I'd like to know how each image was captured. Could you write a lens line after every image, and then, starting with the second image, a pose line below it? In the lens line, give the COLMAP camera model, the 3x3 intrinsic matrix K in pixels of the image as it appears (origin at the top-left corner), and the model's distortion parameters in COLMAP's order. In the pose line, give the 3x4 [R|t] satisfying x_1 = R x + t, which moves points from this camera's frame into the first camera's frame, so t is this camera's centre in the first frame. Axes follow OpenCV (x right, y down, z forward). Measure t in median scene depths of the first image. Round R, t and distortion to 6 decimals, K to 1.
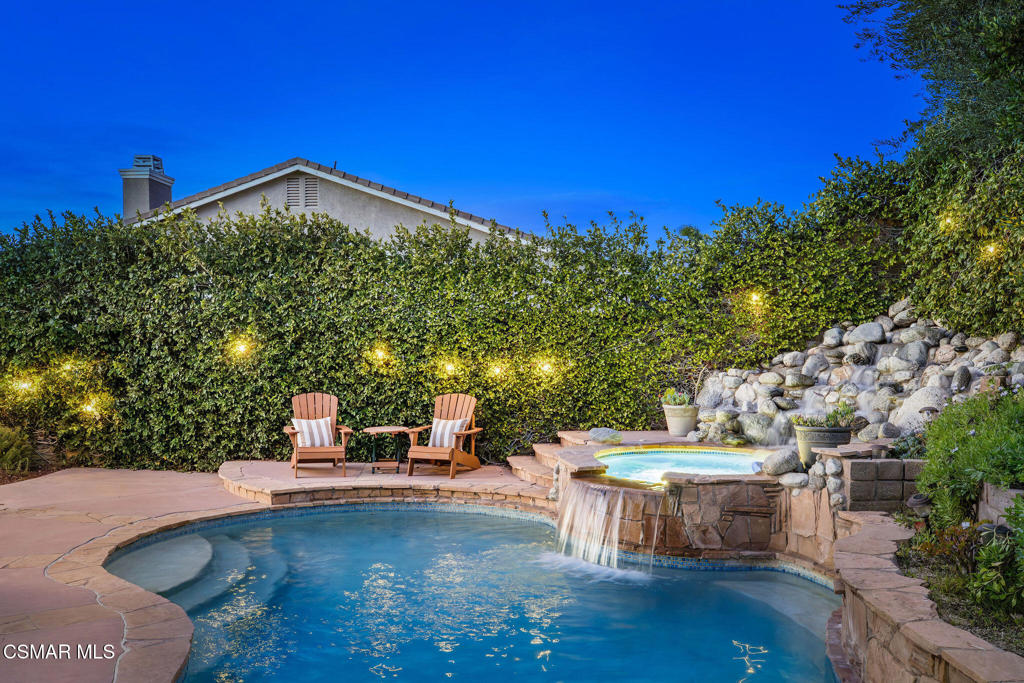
lens RADIAL K [[859.0, 0, 511.7], [0, 859.0, 367.8], [0, 0, 1]] dist [0.013808, 0.010648]
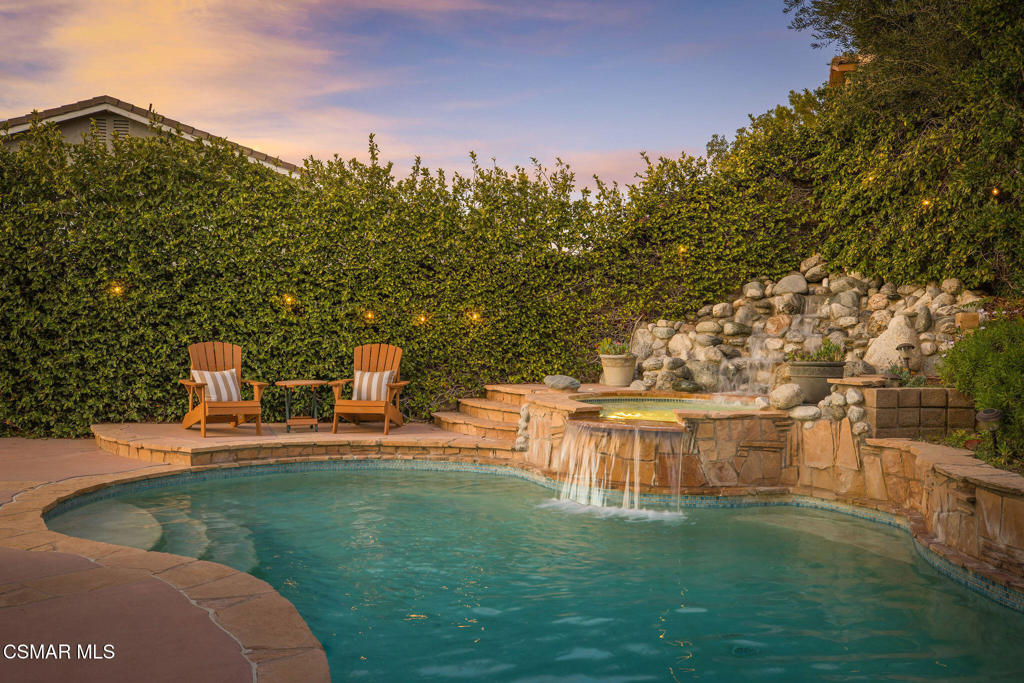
lens RADIAL K [[876.1, 0, 511.1], [0, 876.1, 318.3], [0, 0, 1]] dist [0.007418, -0.003073]
pose [[0.964502, 0.015390, 0.263628, -0.179981], [-0.004428, 0.999103, -0.042126, 0.043171], [-0.264040, 0.039463, 0.963704, 0.069802]]
